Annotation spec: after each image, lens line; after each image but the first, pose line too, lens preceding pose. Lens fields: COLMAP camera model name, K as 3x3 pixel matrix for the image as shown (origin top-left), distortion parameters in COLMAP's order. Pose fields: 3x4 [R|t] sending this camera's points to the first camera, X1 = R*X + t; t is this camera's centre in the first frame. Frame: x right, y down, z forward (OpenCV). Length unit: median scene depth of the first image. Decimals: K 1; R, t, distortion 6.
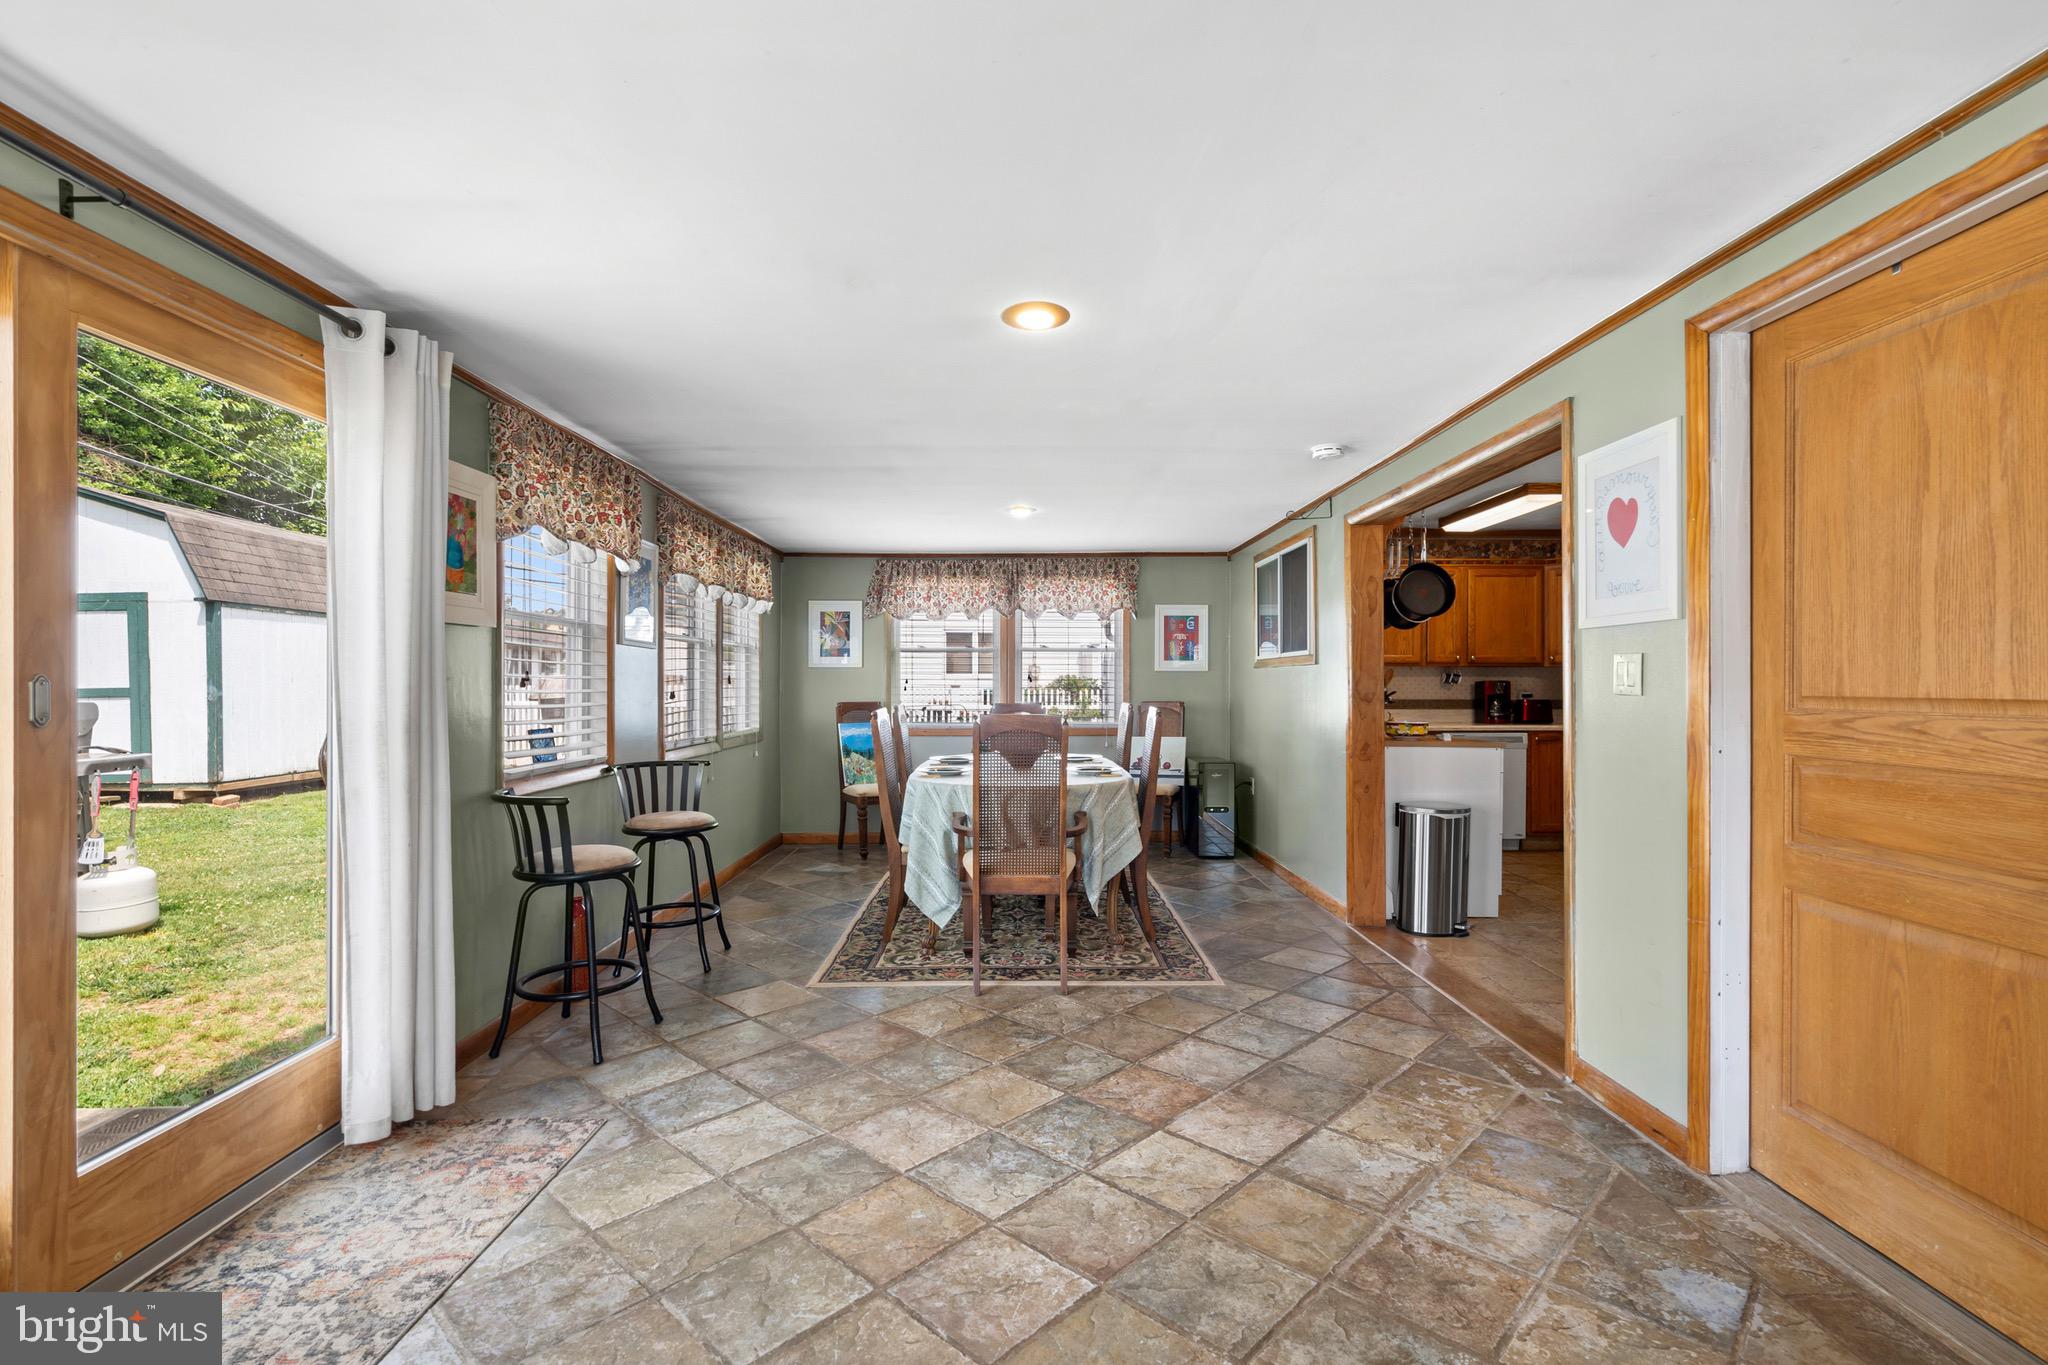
lens RADIAL K [[961.5, 0, 1024.0], [0, 961.5, 682.5], [0, 0, 1]] dist [-0.000499, 0.000183]
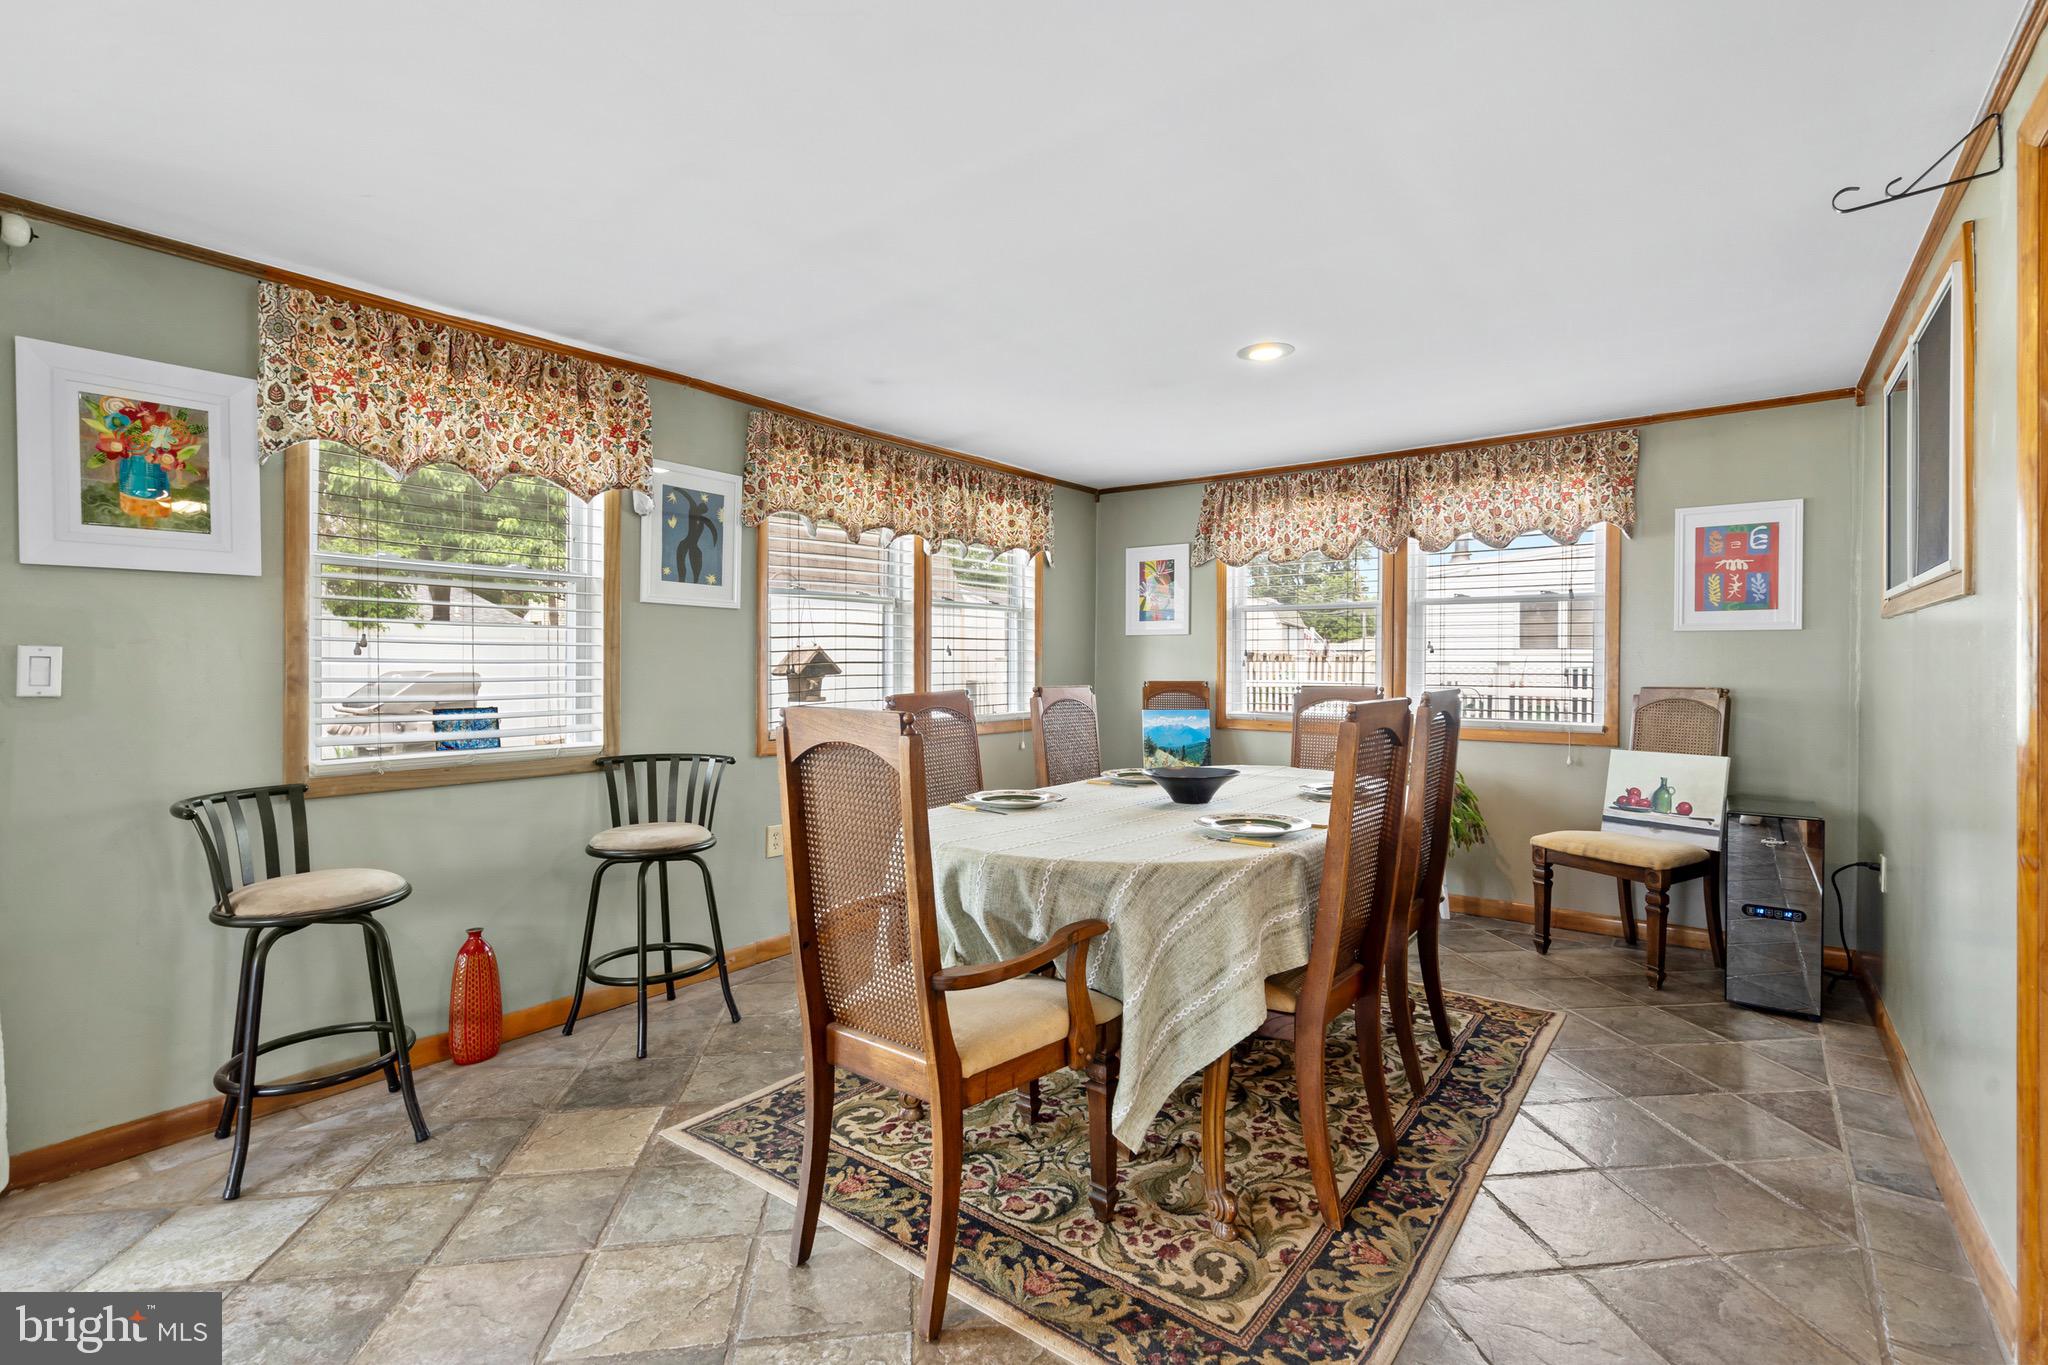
lens RADIAL K [[943.4, 0, 1015.2], [0, 943.4, 670.3], [0, 0, 1]] dist [-0.000369, 0.001488]
pose [[0.783314, 0.006299, -0.621595, 0.186416], [-0.000020, 0.999949, 0.010108, 0.004882], [0.621627, -0.007905, 0.783274, 0.370570]]
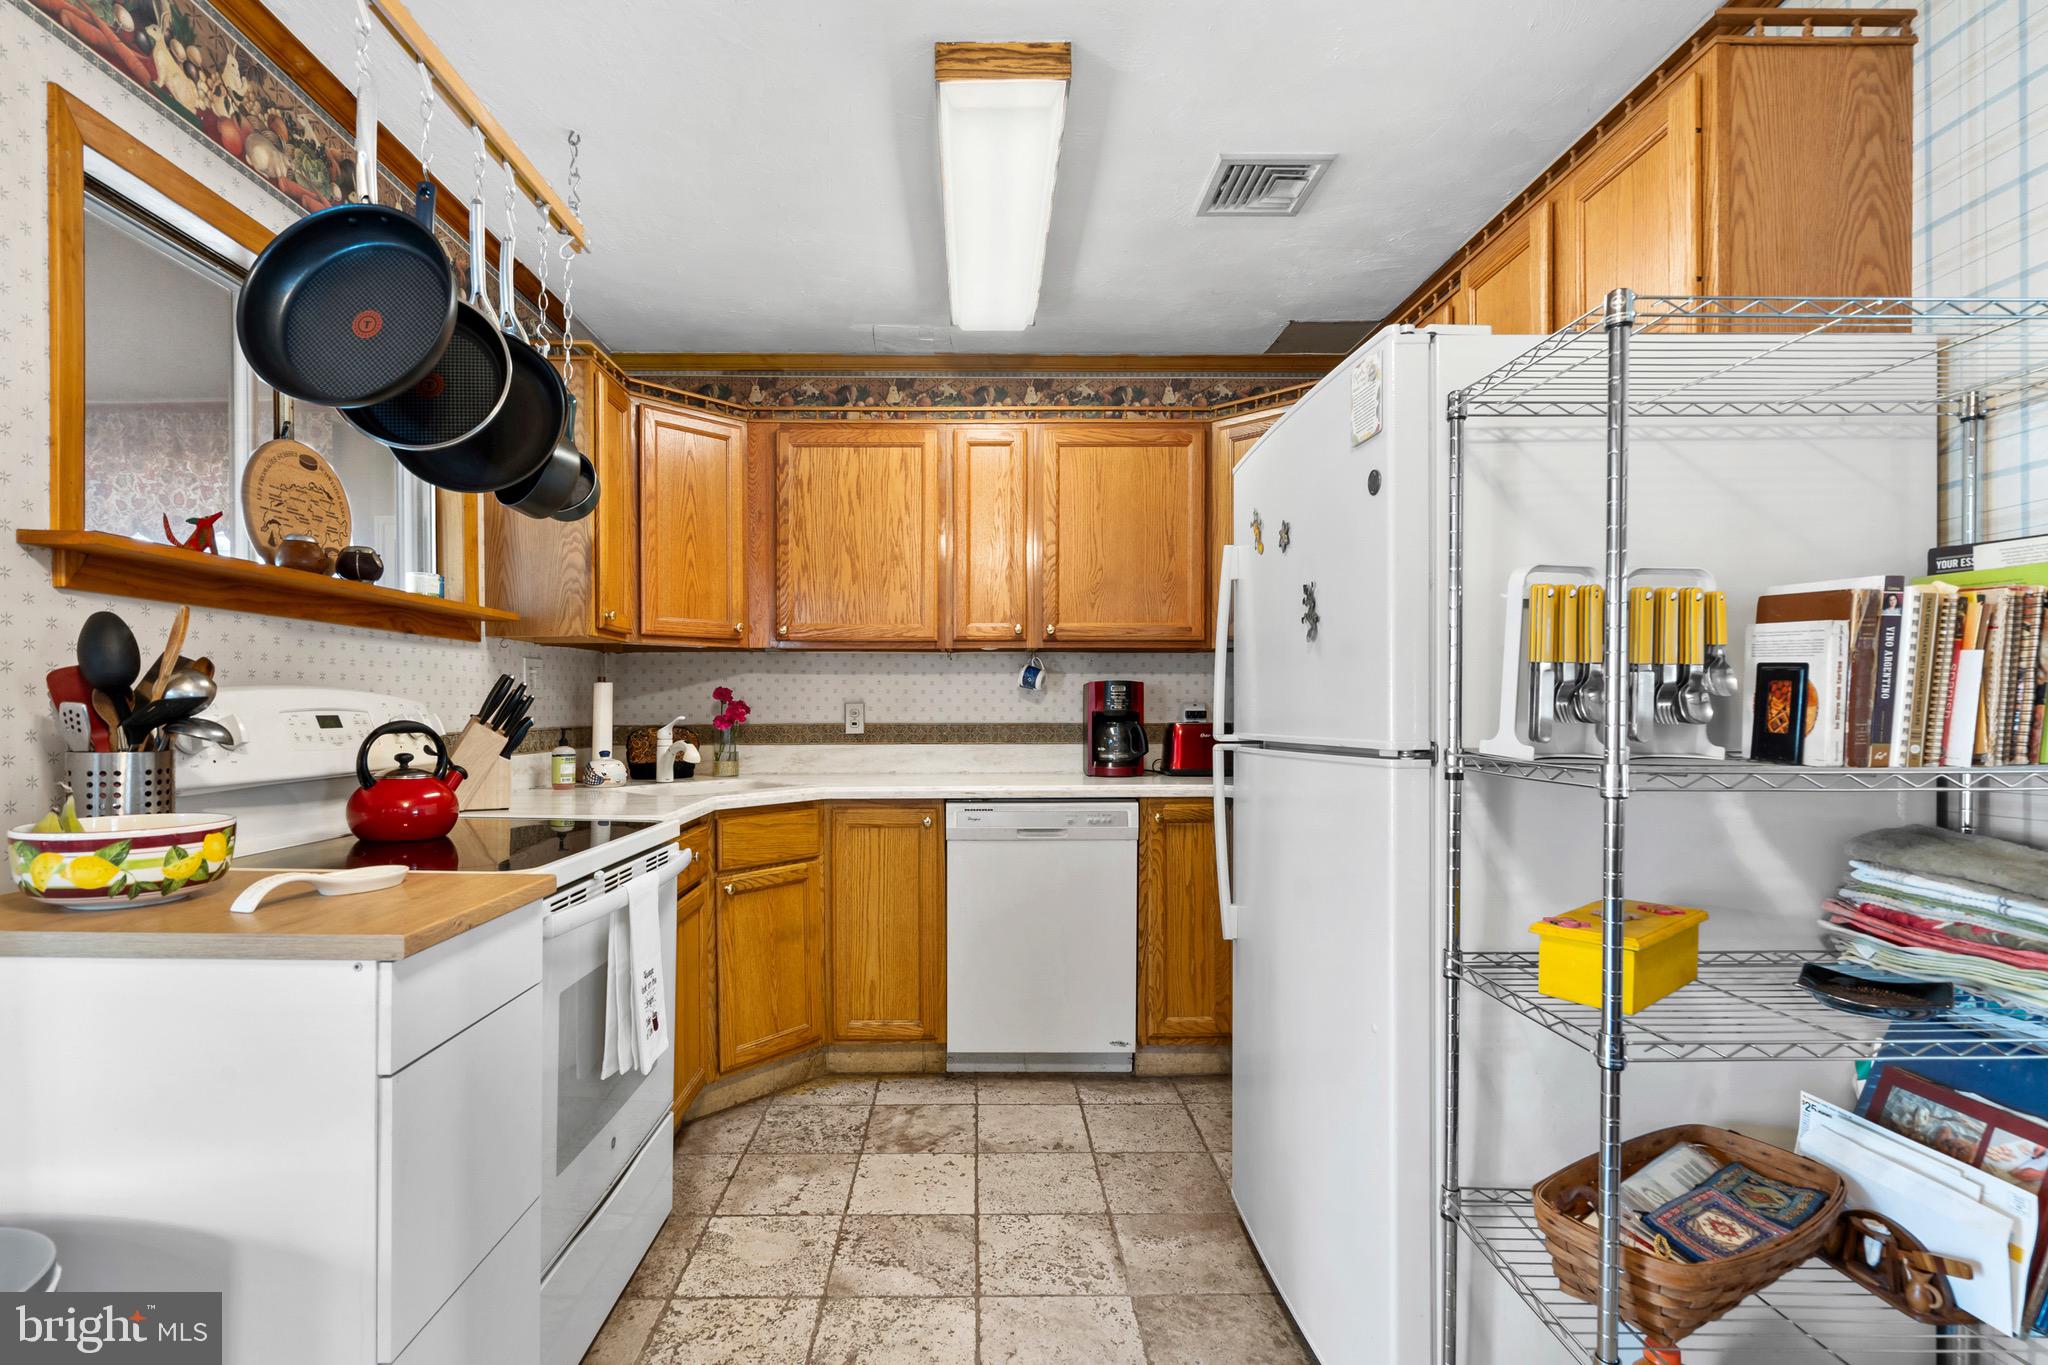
lens RADIAL K [[989.6, 0, 974.8], [0, 989.6, 714.9], [0, 0, 1]] dist [-0.002626, -0.000199]
pose [[0.999955, -0.002860, -0.009002, 0.456668], [0.002972, 0.999918, 0.012429, 0.008575], [0.008966, -0.012456, 0.999882, 0.566747]]
